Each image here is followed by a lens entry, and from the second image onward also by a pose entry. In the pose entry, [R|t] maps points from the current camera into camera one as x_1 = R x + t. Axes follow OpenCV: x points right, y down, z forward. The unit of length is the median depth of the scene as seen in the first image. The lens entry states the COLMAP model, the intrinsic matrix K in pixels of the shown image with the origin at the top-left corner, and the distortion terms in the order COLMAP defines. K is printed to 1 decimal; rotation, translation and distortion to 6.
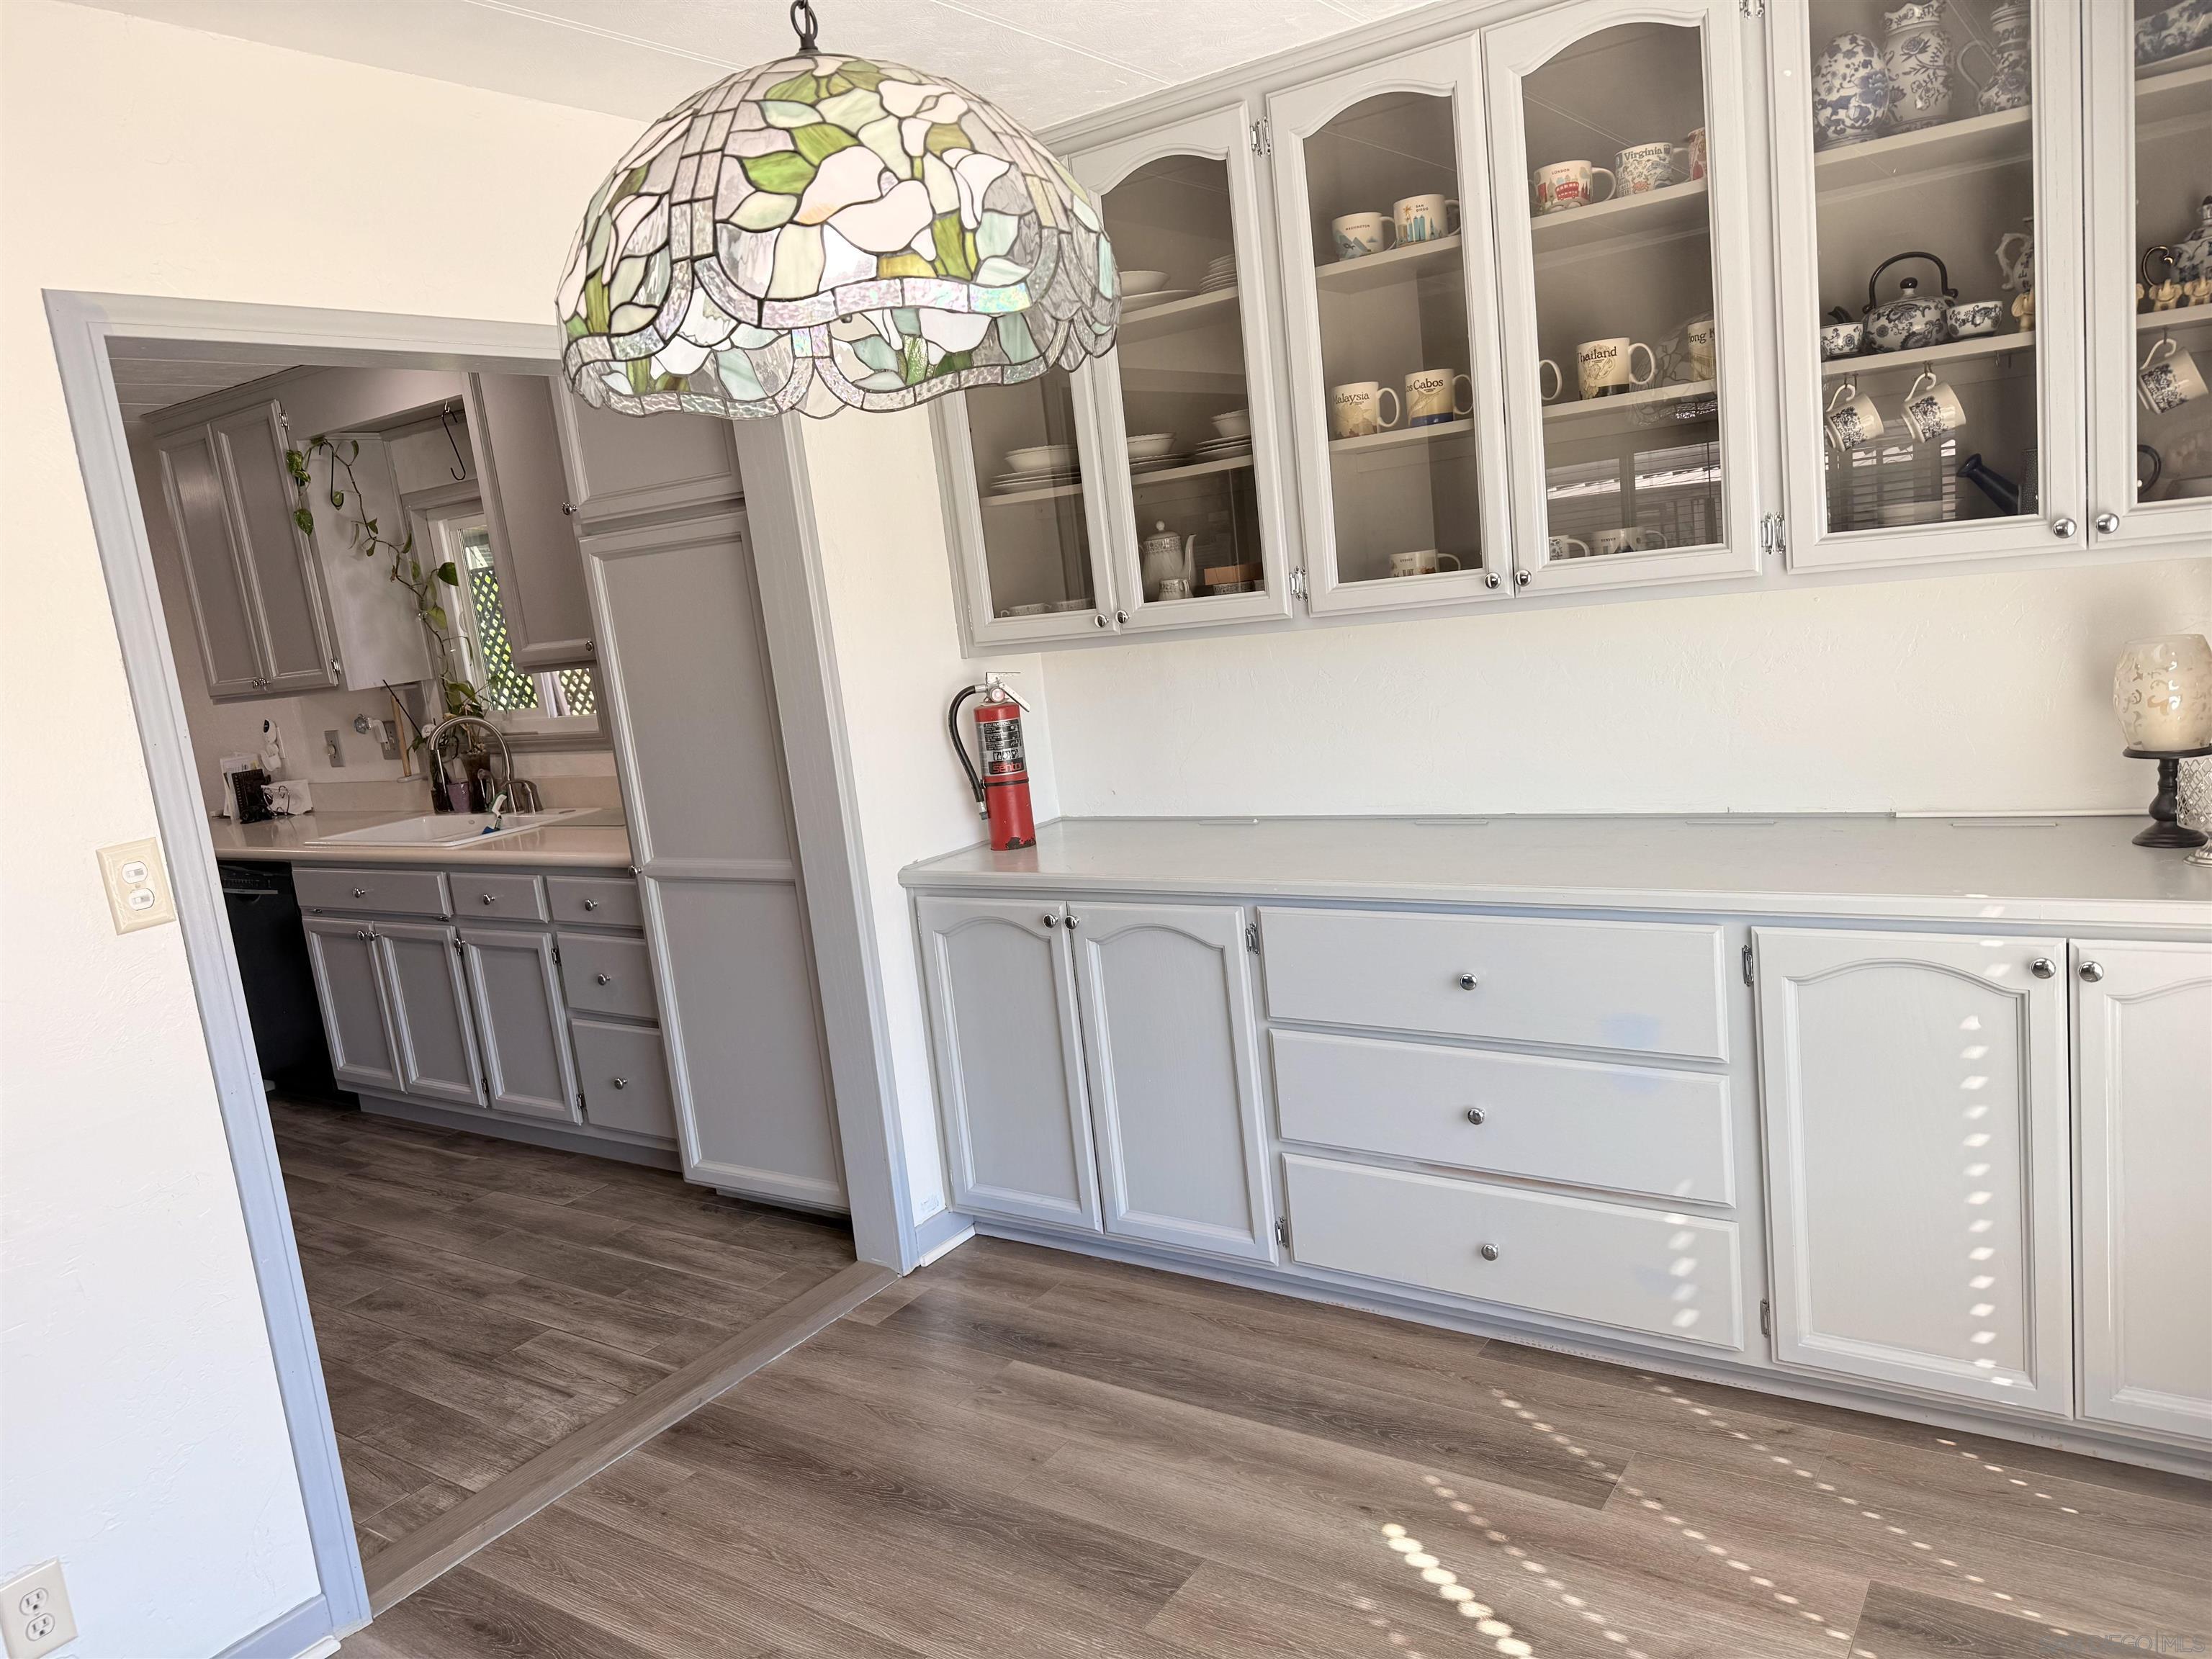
lens RADIAL K [[1545.8, 0, 1075.8], [0, 1545.8, 831.9], [0, 0, 1]] dist [0.098217, -0.142889]
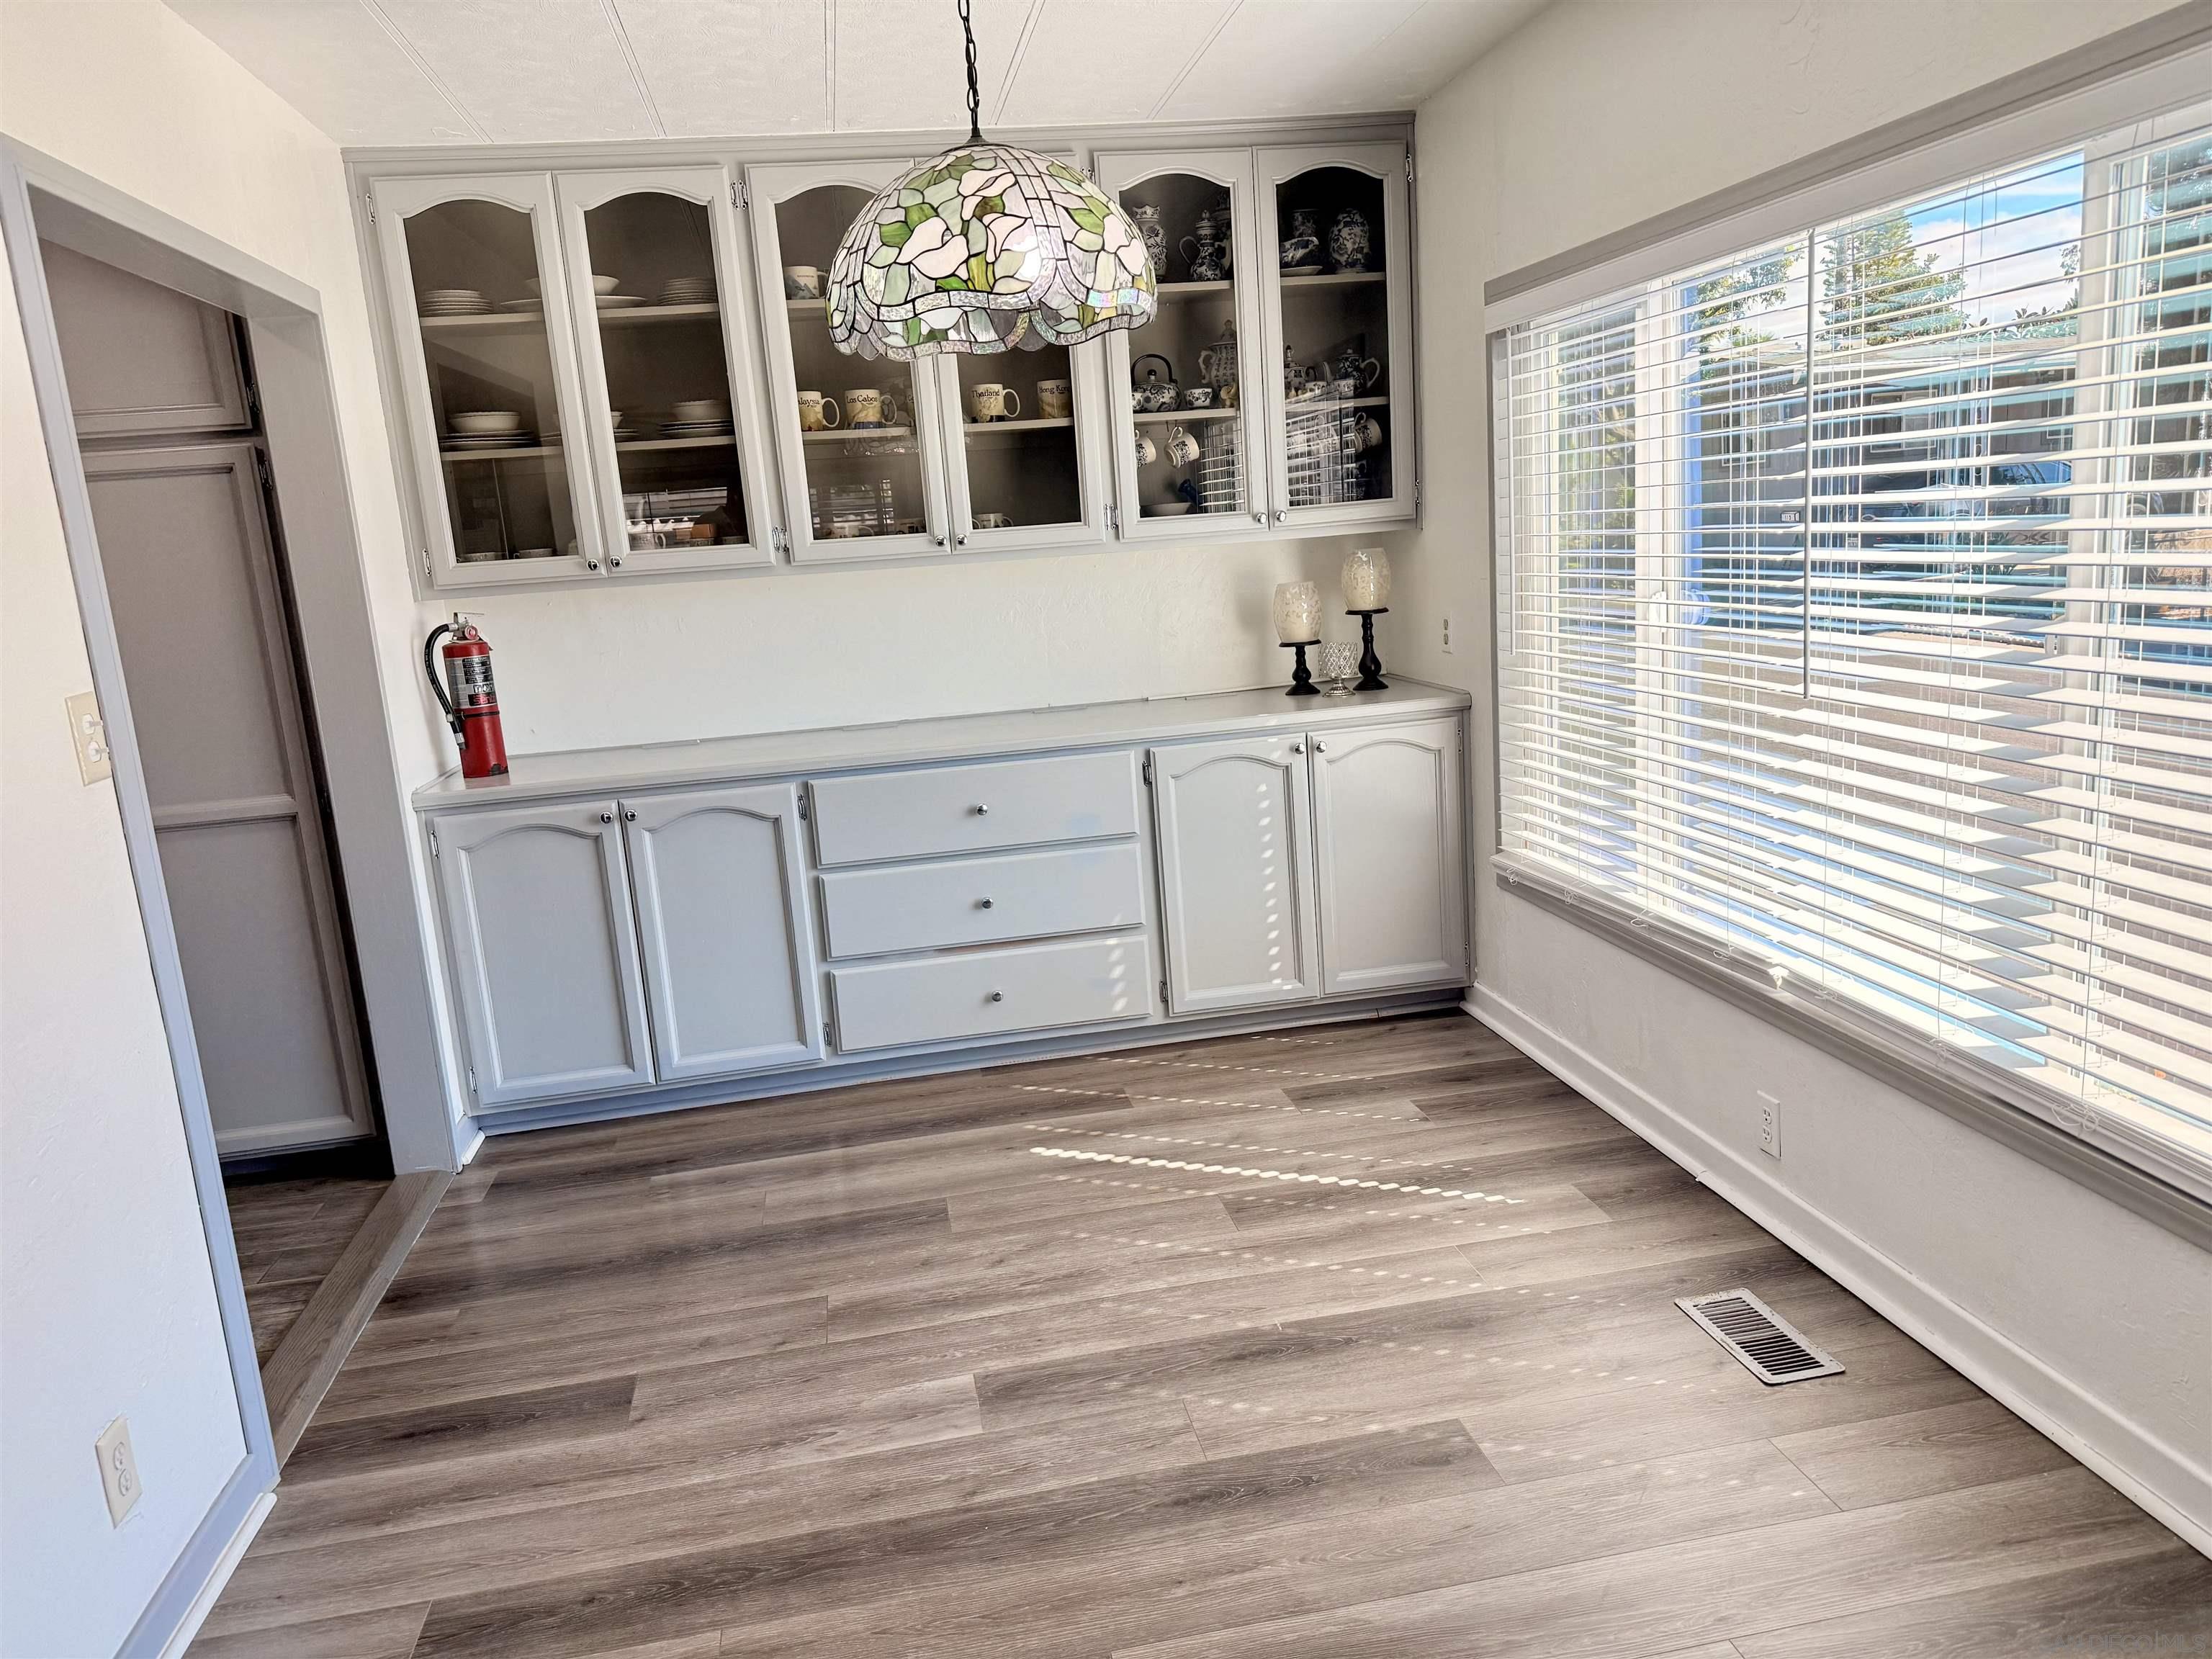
lens RADIAL K [[1606.0, 0, 1118.7], [0, 1606.0, 829.5], [0, 0, 1]] dist [0.099387, -0.165744]
pose [[0.698739, -0.074210, 0.711517, -0.717743], [0.108442, 0.994099, -0.002812, 0.130956], [-0.707109, 0.079123, 0.702663, -0.148347]]
